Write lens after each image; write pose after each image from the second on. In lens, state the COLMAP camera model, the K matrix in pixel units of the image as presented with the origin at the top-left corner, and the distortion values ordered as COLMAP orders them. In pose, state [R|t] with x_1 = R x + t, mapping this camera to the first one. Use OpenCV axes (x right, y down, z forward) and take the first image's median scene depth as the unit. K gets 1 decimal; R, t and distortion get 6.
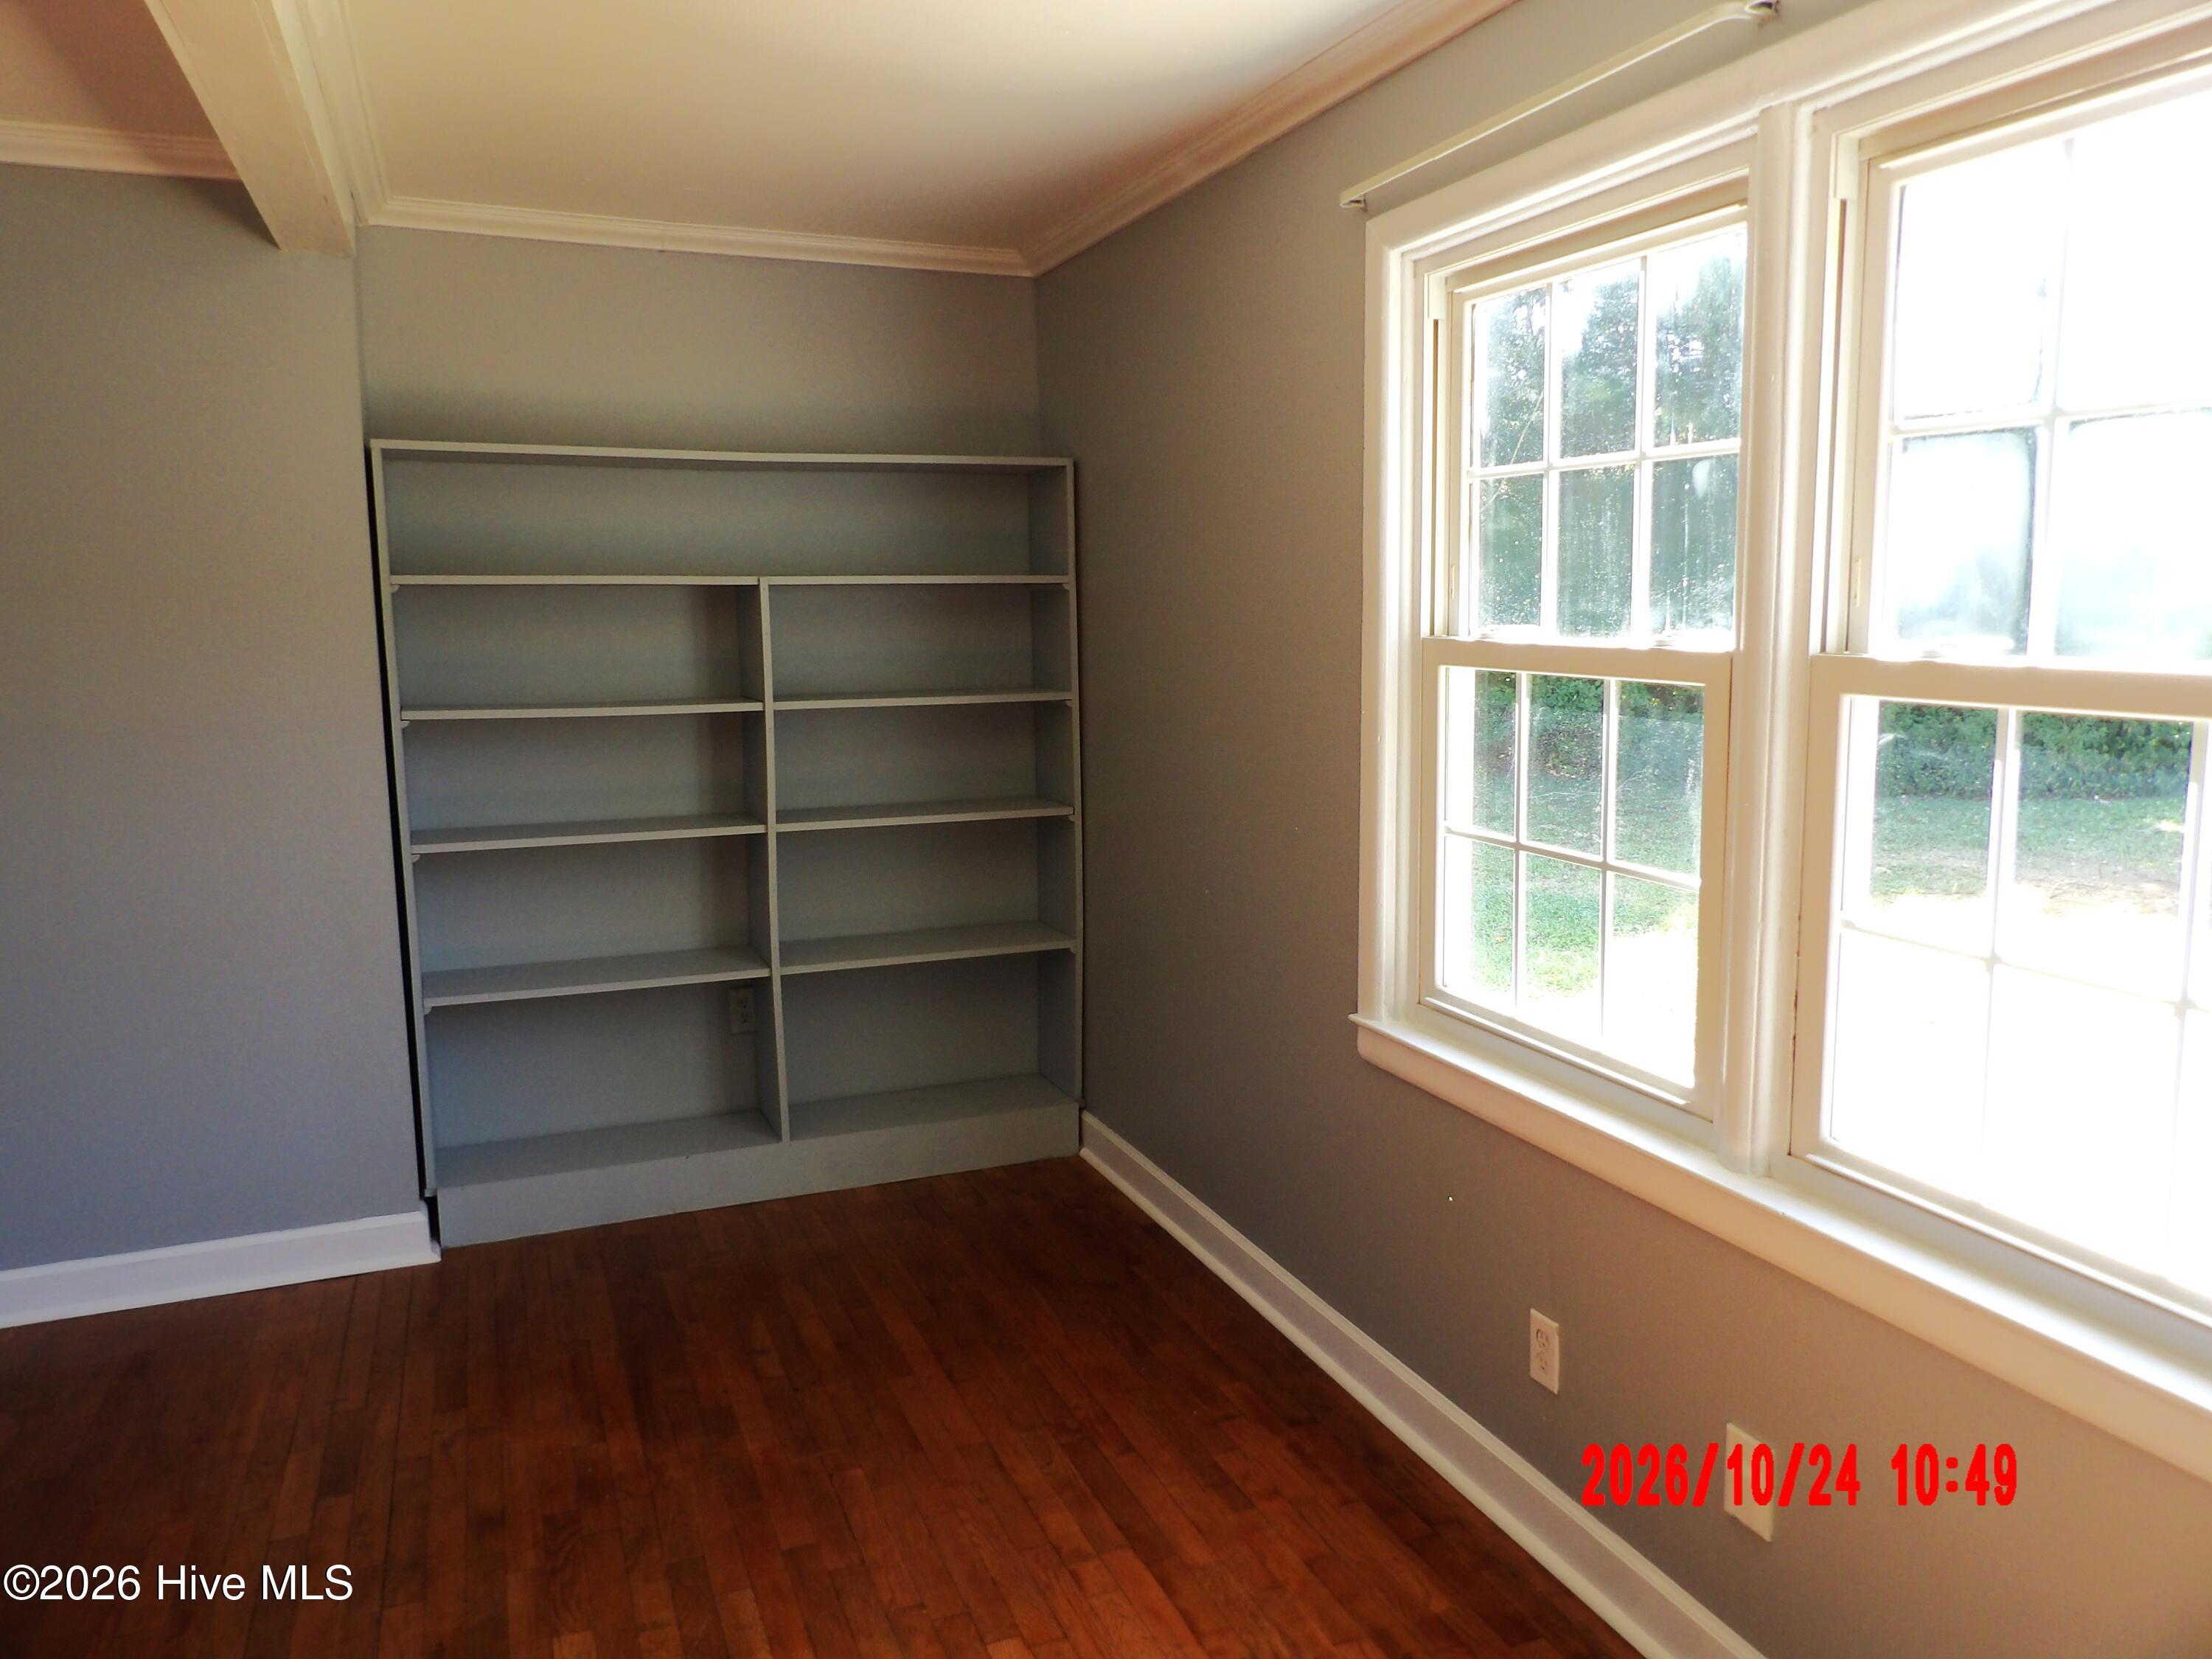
lens RADIAL K [[1597.2, 0, 1104.8], [0, 1597.2, 821.9], [0, 0, 1]] dist [-0.024852, 0.030525]
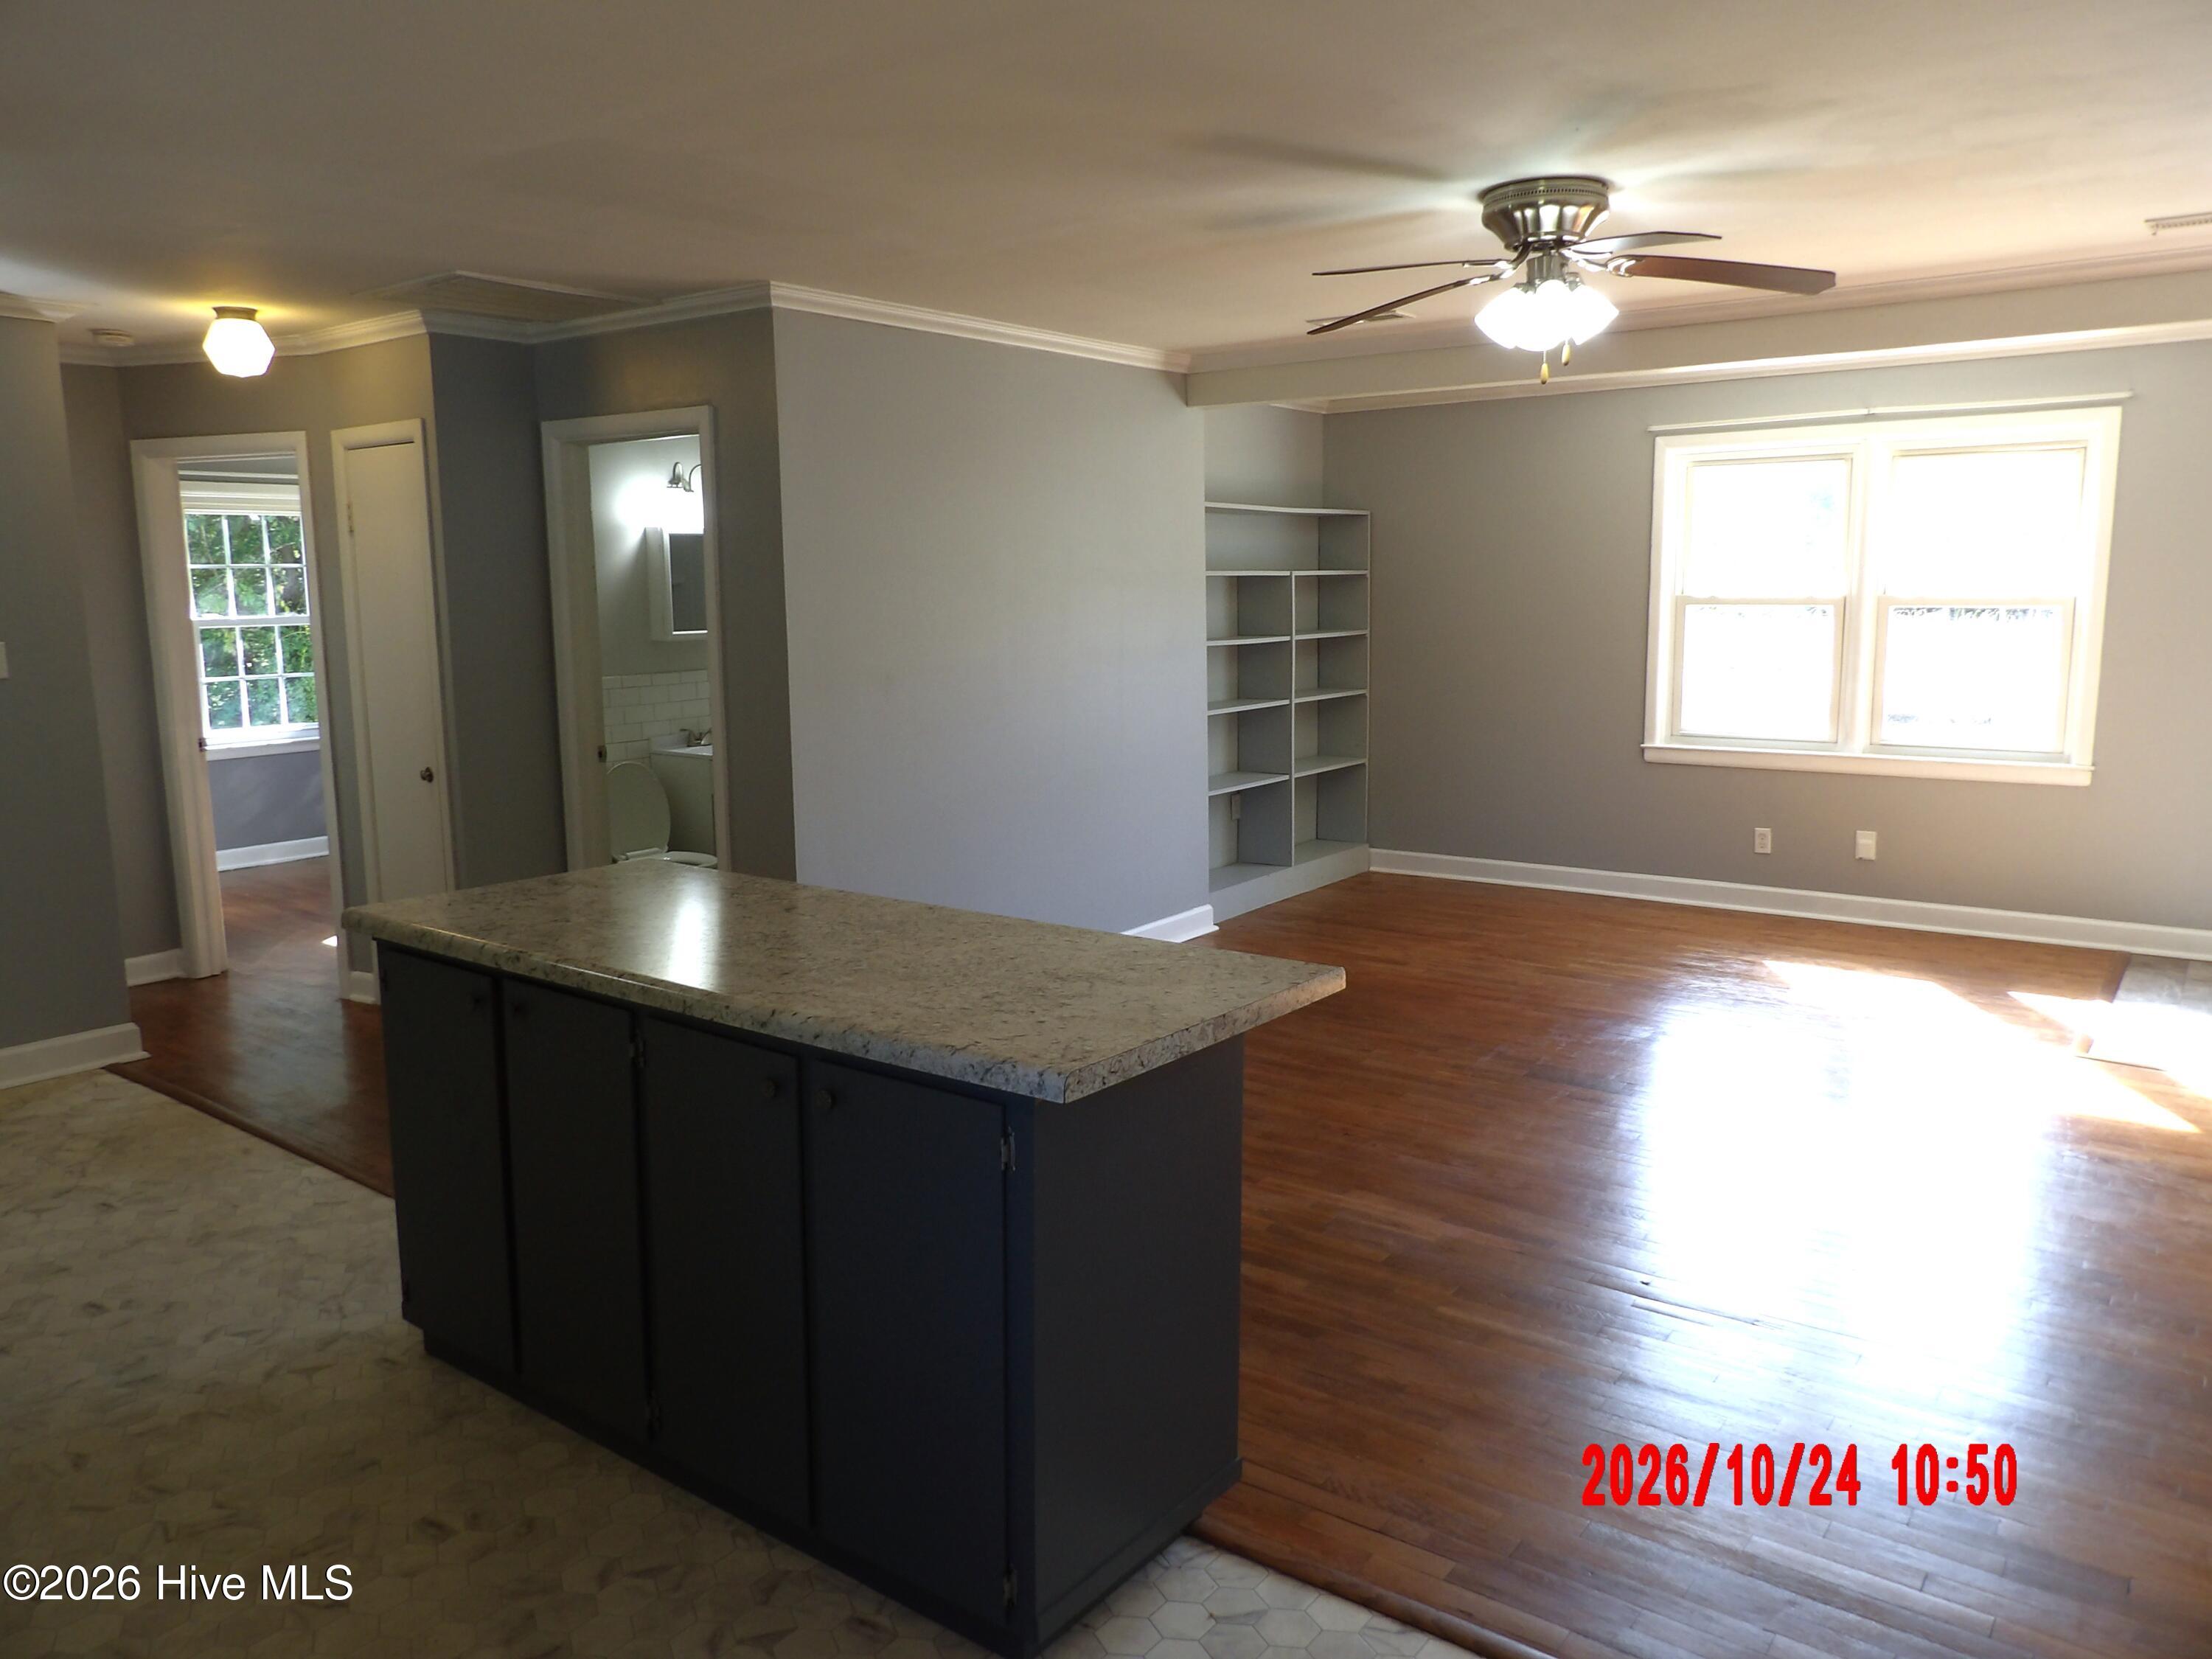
lens RADIAL K [[1597.2, 0, 1103.1], [0, 1597.2, 819.8], [0, 0, 1]] dist [-0.024852, 0.030525]
pose [[0.865263, -0.080214, 0.494860, -1.909978], [0.077769, 0.996643, 0.025572, 0.112466], [-0.495250, 0.016358, 0.868596, -0.798430]]
